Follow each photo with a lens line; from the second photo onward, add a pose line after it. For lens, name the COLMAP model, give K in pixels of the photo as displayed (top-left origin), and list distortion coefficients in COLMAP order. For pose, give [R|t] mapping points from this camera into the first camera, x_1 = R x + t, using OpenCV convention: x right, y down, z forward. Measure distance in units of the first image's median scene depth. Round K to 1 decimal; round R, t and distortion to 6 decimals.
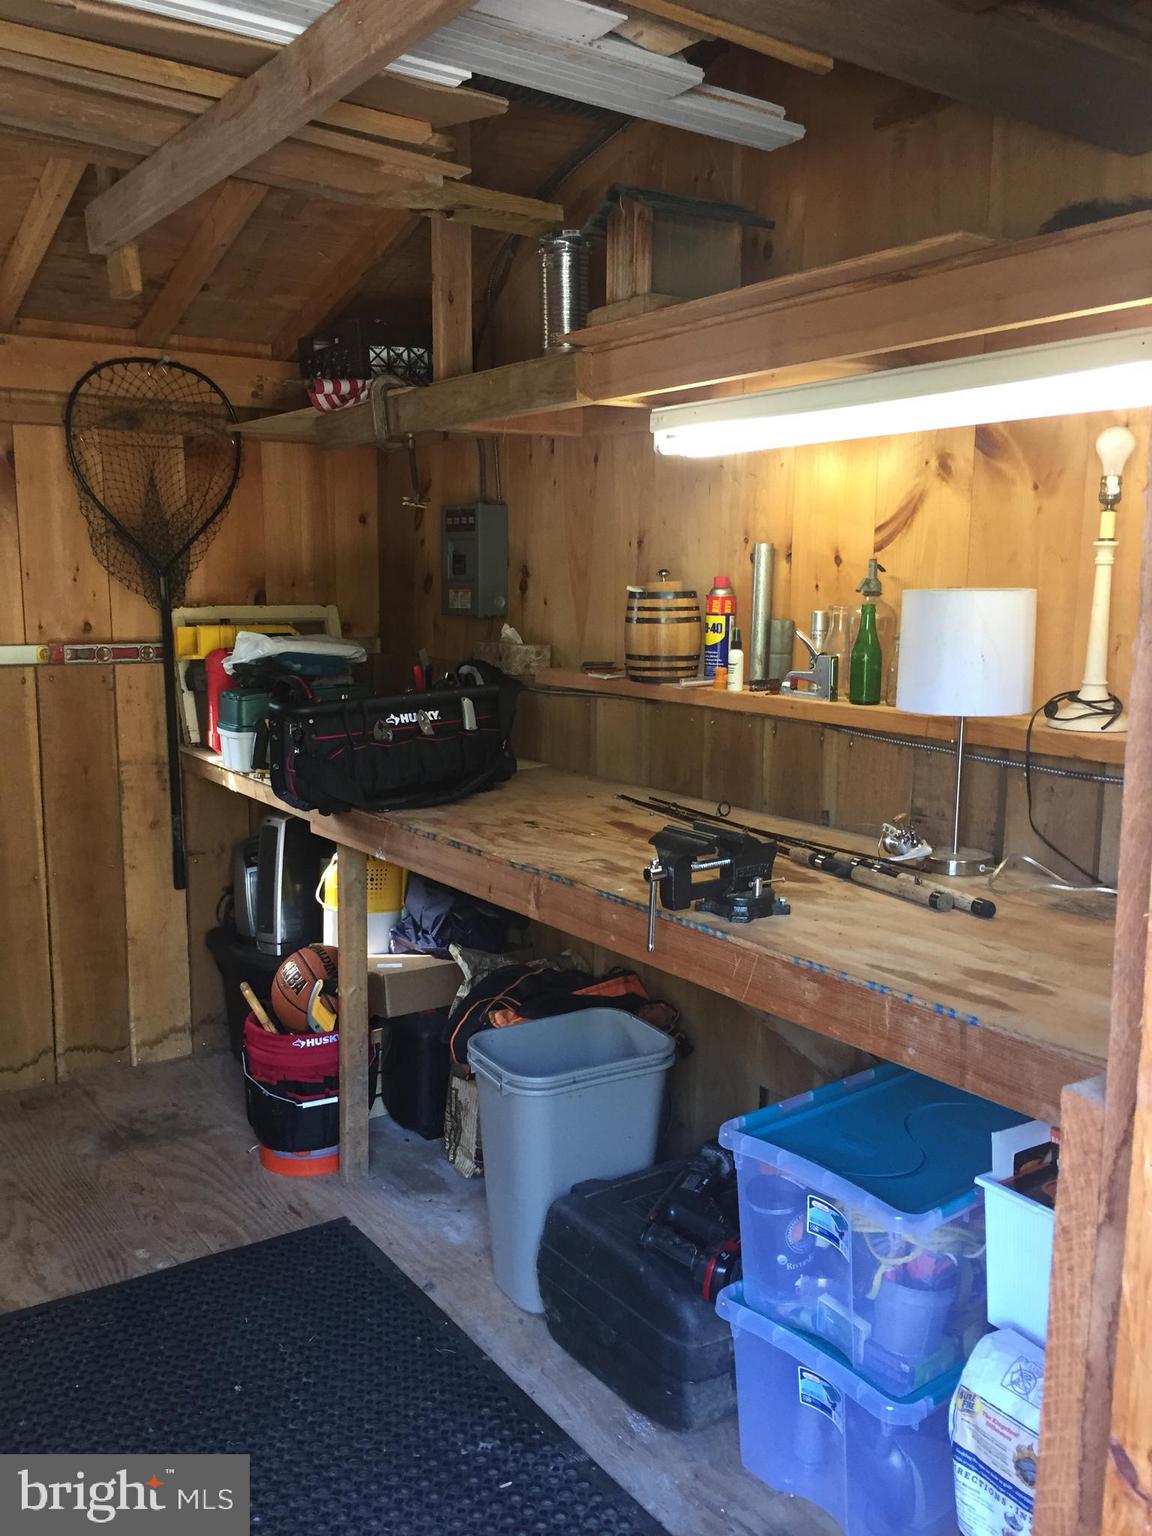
lens RADIAL K [[1305.2, 0, 581.9], [0, 1305.2, 766.5], [0, 0, 1]] dist [0.085212, -0.120174]
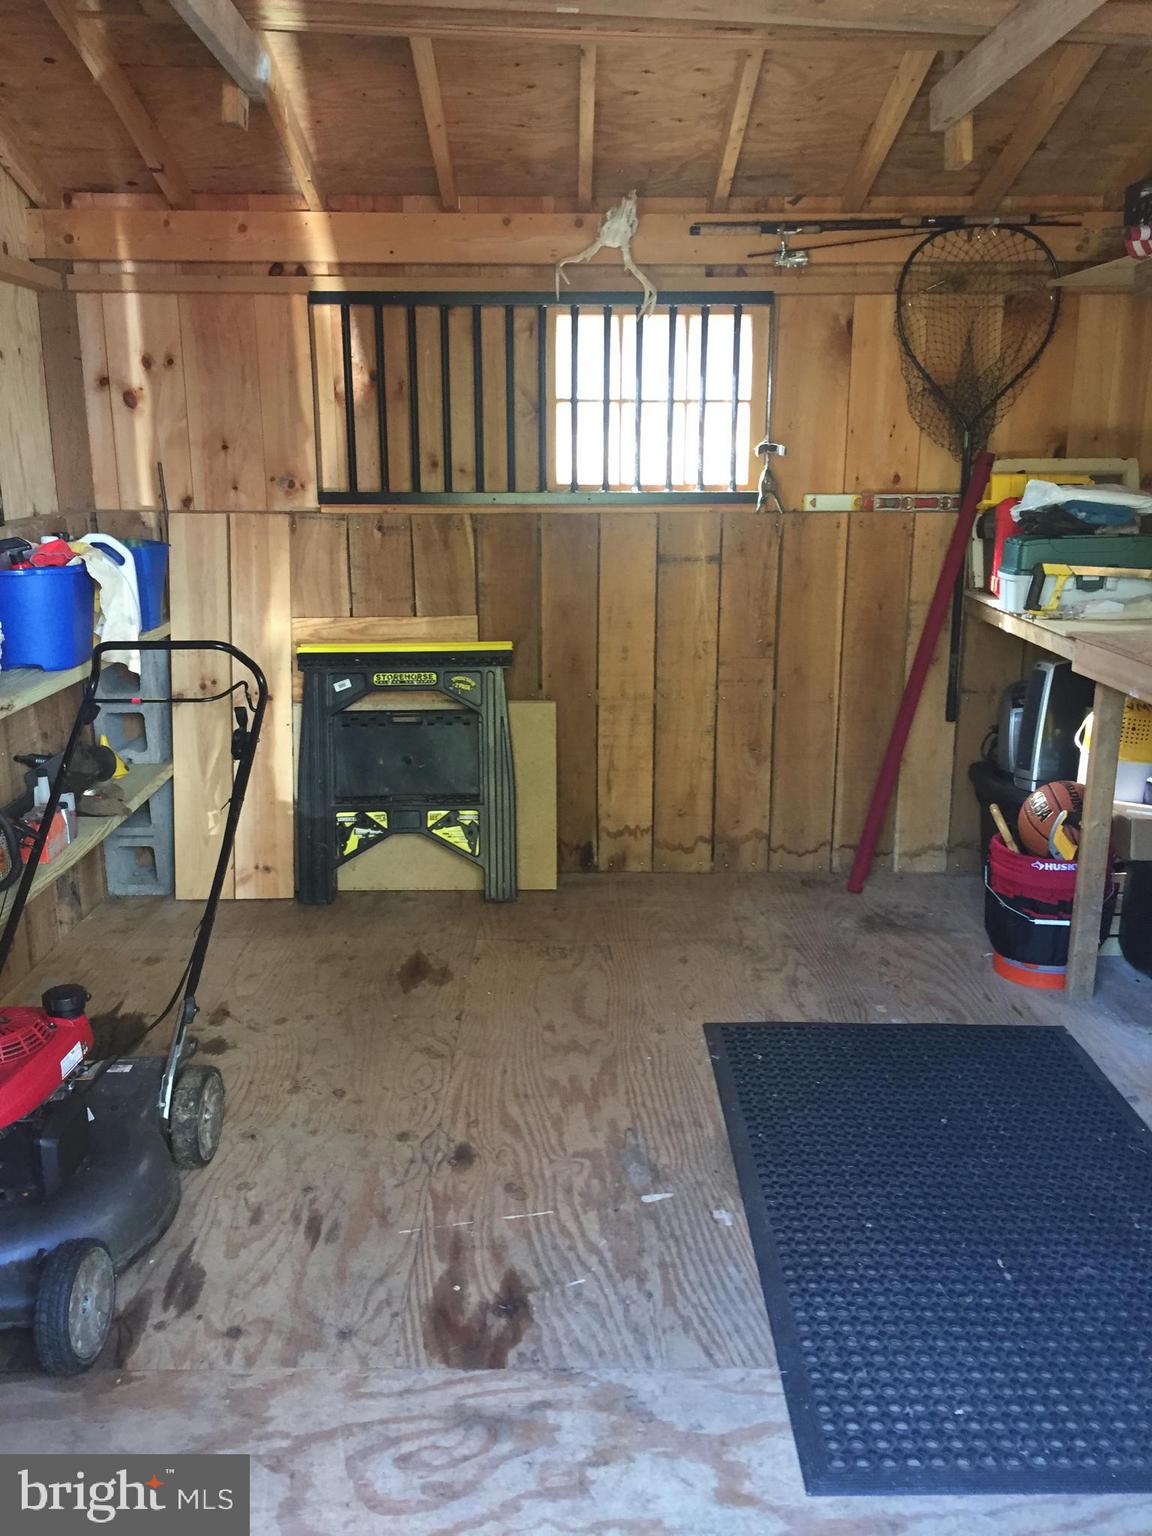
lens RADIAL K [[1305.2, 0, 588.8], [0, 1305.2, 768.7], [0, 0, 1]] dist [0.085212, -0.120174]
pose [[0.828304, 0.130180, -0.544946, 0.053778], [-0.078850, 0.990037, 0.116656, 0.030768], [0.554703, -0.053657, 0.830317, -0.094675]]
